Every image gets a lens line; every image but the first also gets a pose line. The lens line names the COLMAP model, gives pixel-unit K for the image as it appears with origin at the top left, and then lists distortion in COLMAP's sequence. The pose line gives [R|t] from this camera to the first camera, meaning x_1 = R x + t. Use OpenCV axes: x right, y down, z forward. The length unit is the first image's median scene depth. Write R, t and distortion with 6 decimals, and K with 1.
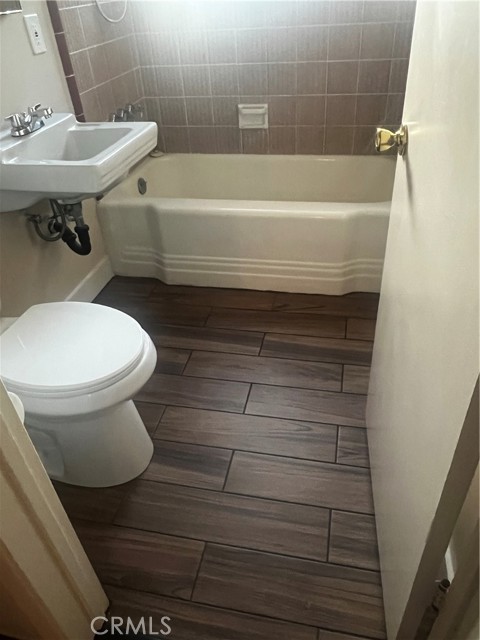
lens RADIAL K [[488.6, 0, 240.0], [0, 488.6, 320.0], [0, 0, 1]] dist [0.002895, -0.008800]
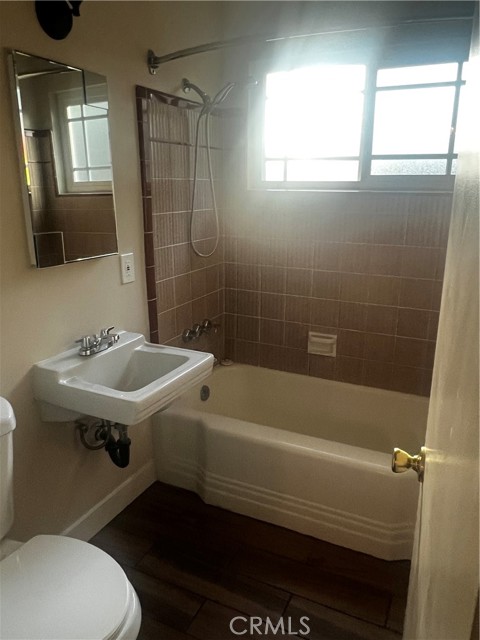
lens RADIAL K [[488.6, 0, 240.0], [0, 488.6, 320.0], [0, 0, 1]] dist [0.002895, -0.008800]
pose [[0.971112, 0.122932, -0.204522, 0.086017], [-0.184351, 0.930706, -0.315914, -0.146608], [0.151514, 0.344492, 0.926482, 0.010409]]
